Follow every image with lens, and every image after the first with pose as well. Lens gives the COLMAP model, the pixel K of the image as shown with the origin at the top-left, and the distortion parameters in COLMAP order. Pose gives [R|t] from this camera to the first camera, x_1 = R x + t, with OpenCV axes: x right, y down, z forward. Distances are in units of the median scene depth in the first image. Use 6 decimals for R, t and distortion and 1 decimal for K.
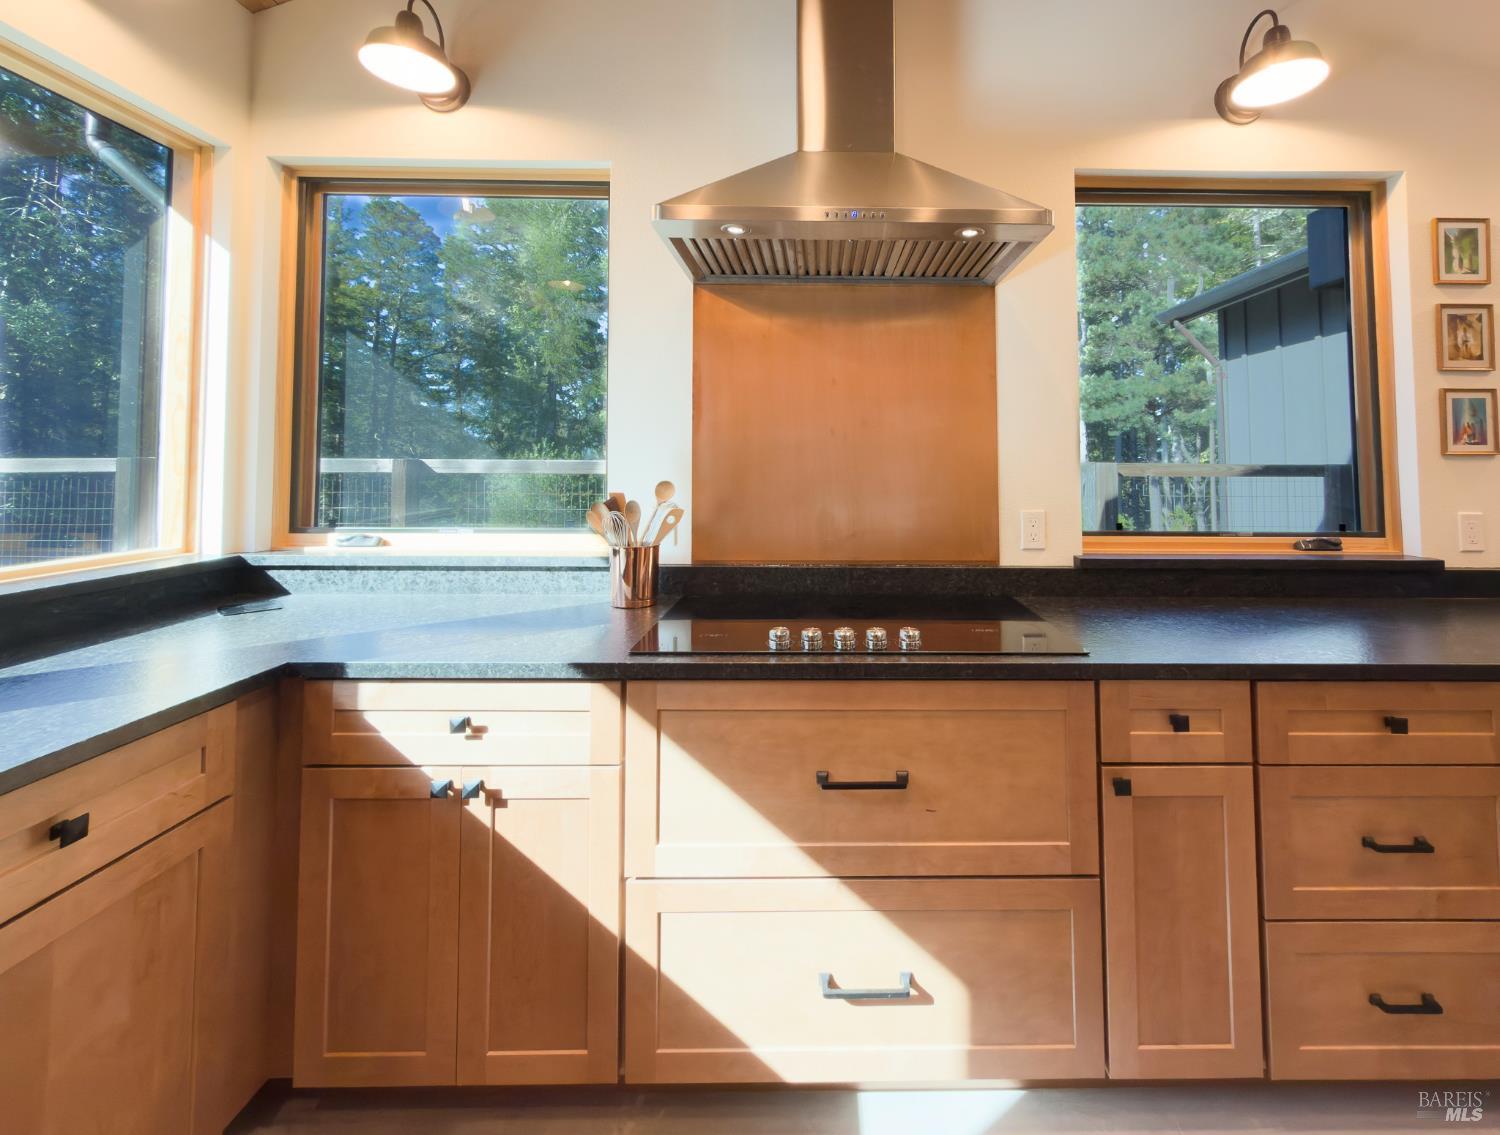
lens RADIAL K [[608.9, 0, 752.9], [0, 608.9, 553.0], [0, 0, 1]] dist [0.003692, -0.000115]
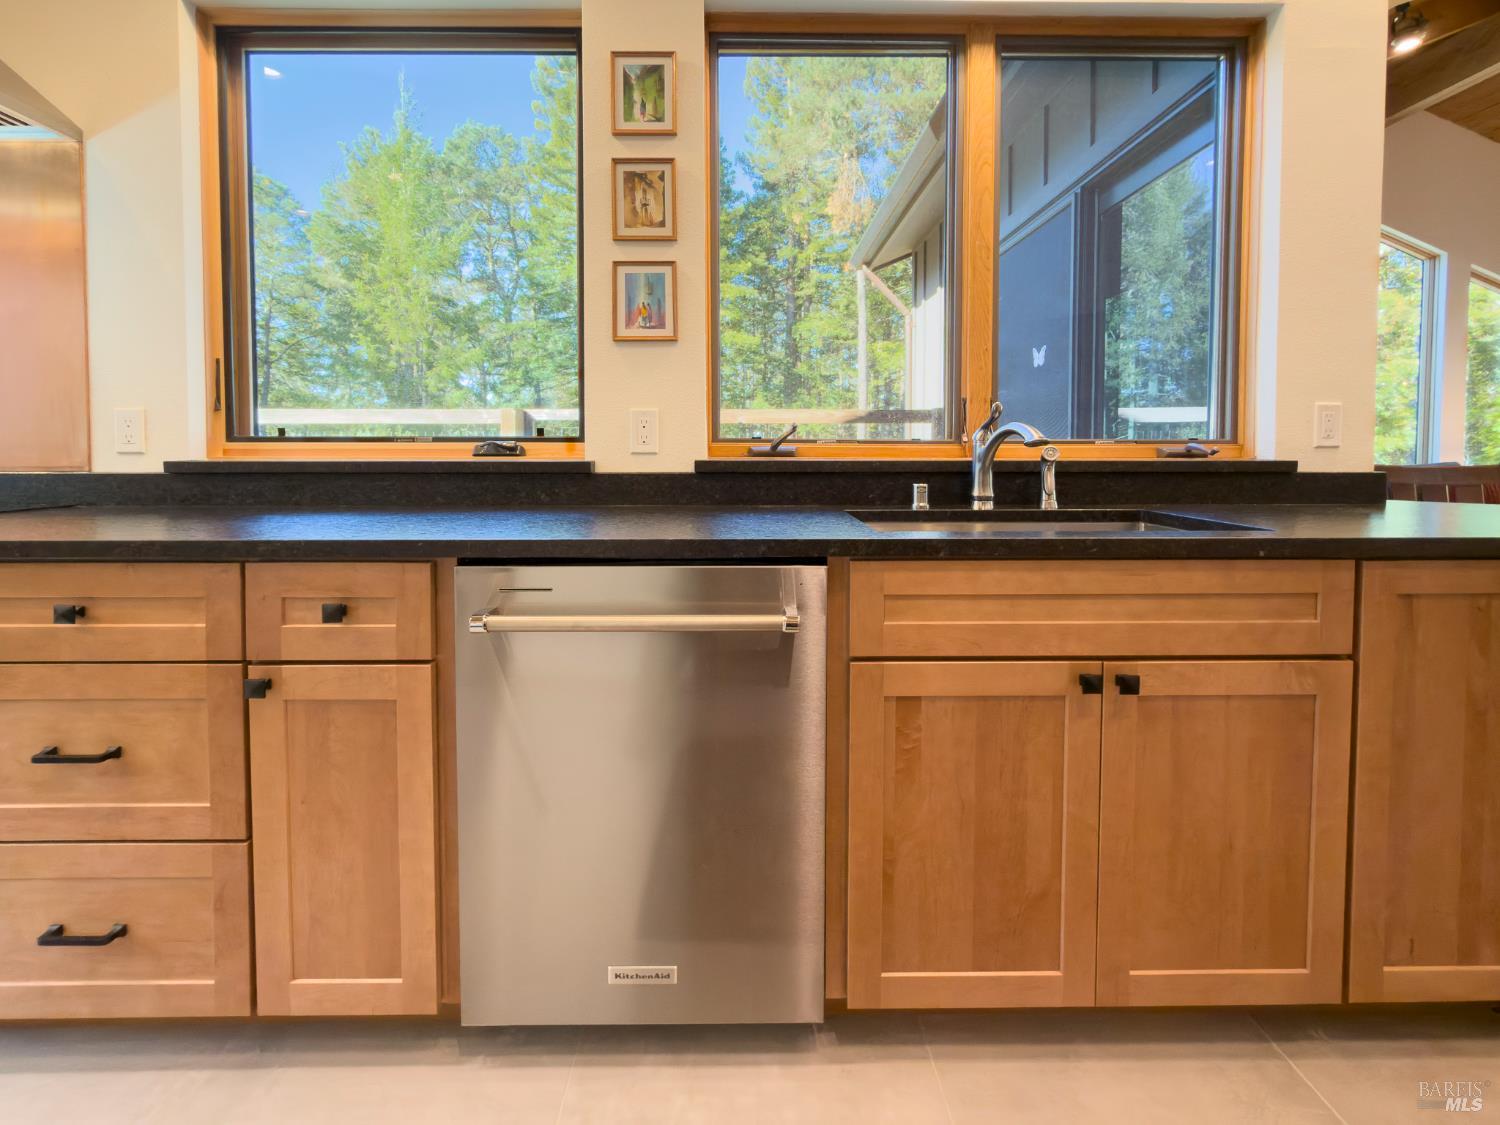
lens RADIAL K [[607.2, 0, 658.3], [0, 607.2, 582.5], [0, 0, 1]] dist [0.003817, -0.000067]
pose [[0.999876, -0.004830, -0.014981, 1.192356], [0.005824, 0.997734, 0.067034, 0.120911], [0.014623, -0.067113, 0.997638, 0.123074]]
